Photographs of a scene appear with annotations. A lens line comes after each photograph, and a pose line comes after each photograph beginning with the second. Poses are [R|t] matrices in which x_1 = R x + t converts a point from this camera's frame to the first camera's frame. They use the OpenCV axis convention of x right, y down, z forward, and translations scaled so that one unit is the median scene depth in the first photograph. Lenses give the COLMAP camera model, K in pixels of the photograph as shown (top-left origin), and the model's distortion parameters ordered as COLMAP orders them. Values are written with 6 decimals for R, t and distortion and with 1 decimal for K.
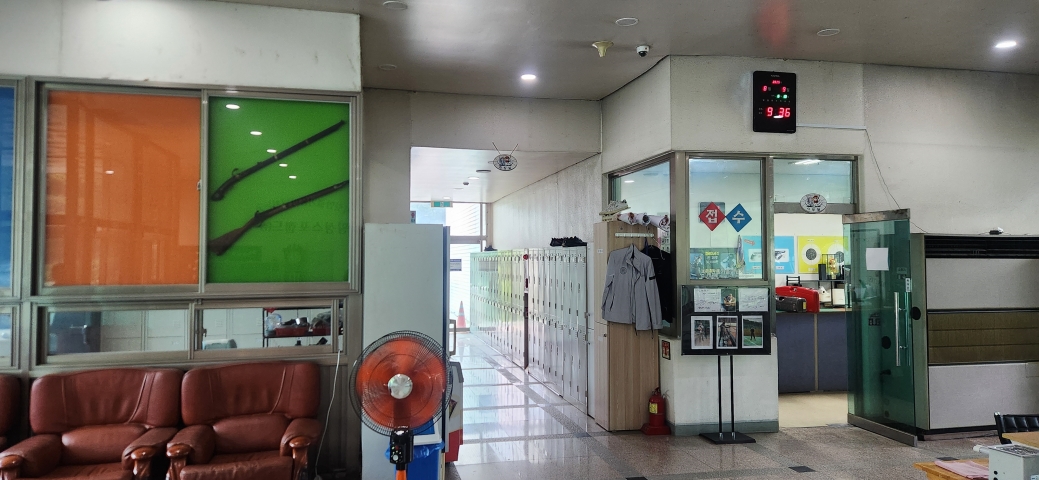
lens RADIAL K [[679.5, 0, 516.9], [0, 679.5, 238.2], [0, 0, 1]] dist [0.003789, -0.001169]
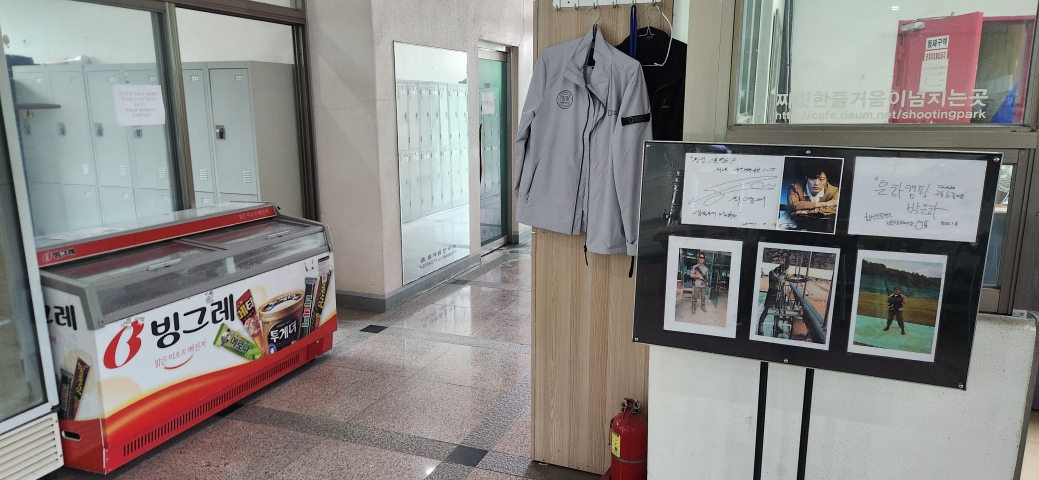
lens RADIAL K [[679.5, 0, 520.0], [0, 679.5, 242.8], [0, 0, 1]] dist [0.003789, -0.001169]
pose [[0.830237, 0.108708, -0.546707, 0.372760], [0.020066, 0.974334, 0.224211, 0.041128], [0.557049, -0.197119, 0.806747, 0.678938]]
